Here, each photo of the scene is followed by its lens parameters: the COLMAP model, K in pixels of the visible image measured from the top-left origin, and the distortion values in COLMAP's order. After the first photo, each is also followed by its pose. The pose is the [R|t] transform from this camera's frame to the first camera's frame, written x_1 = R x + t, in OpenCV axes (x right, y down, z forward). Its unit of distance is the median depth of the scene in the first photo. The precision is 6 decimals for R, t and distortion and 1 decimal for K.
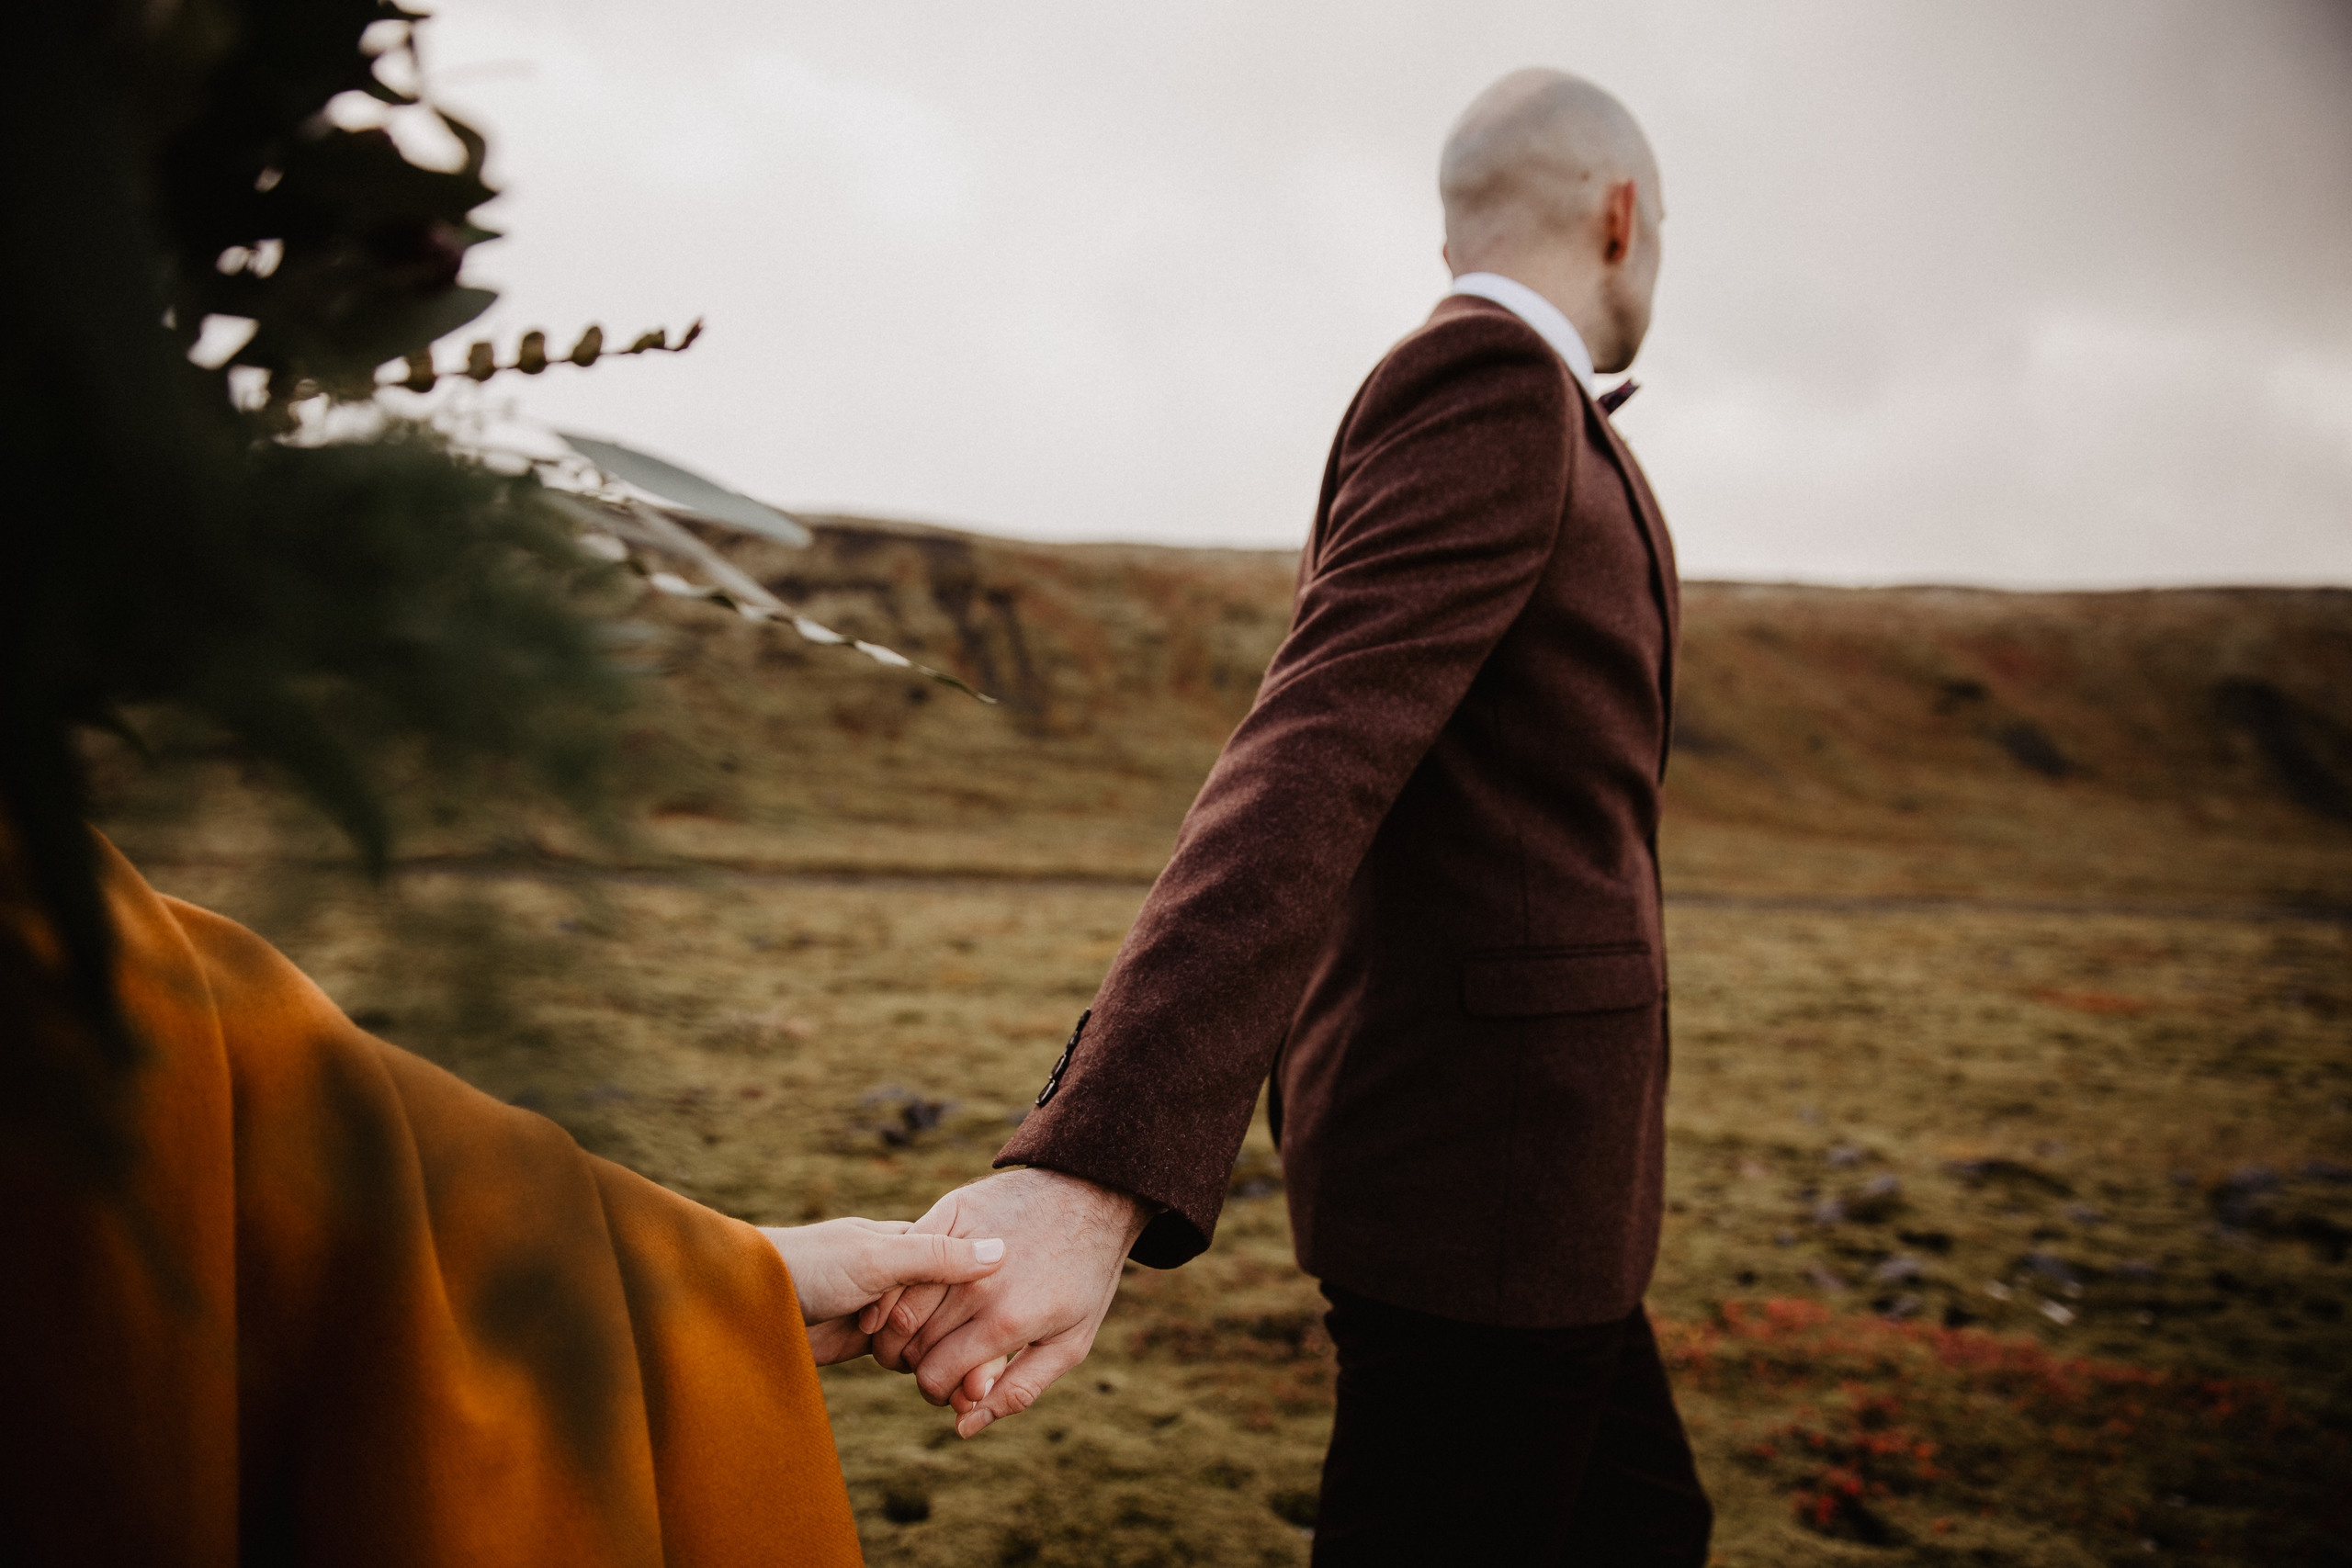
lens RADIAL K [[1622.8, 0, 1180.2], [0, 1622.8, 800.2], [0, 0, 1]] dist [-0.069516, 0.021440]
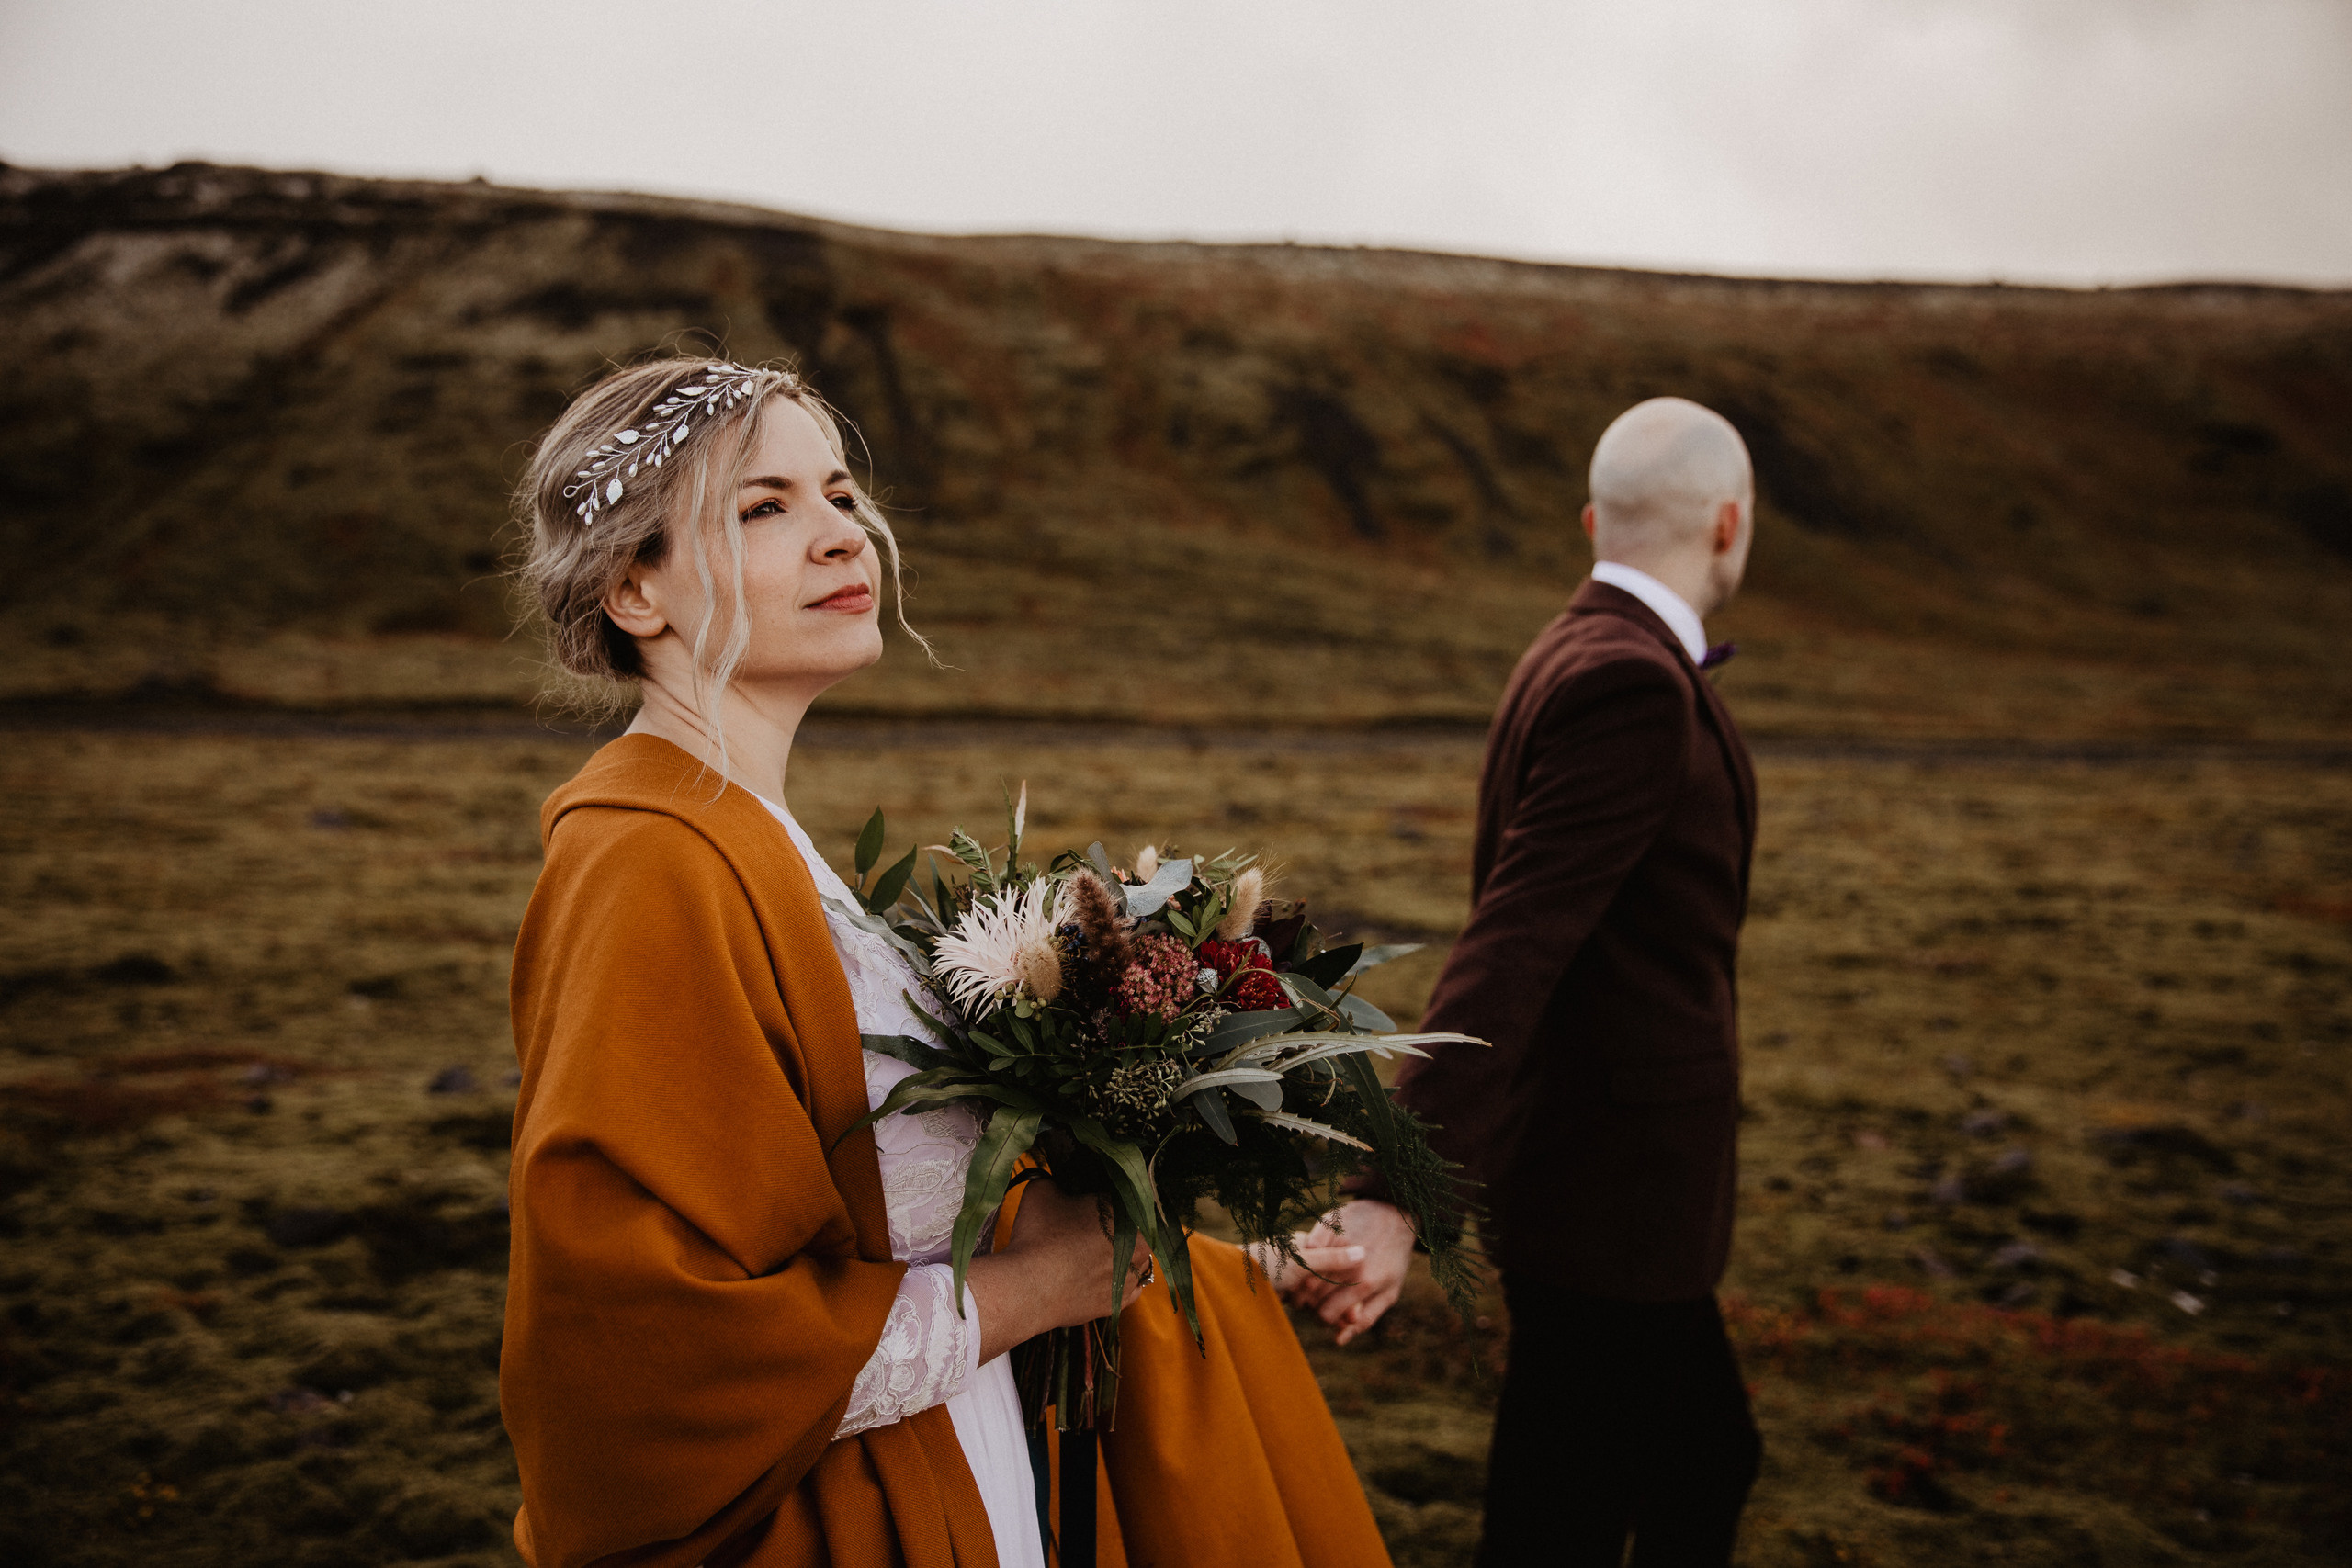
lens RADIAL K [[2413.7, 0, 1184.9], [0, 2413.7, 783.4], [0, 0, 1]] dist [0.019472, 0.000000]
pose [[0.999265, -0.006551, 0.037757, -0.067216], [0.003132, 0.995944, 0.089925, -0.088123], [-0.038193, -0.089741, 0.995233, -0.295442]]
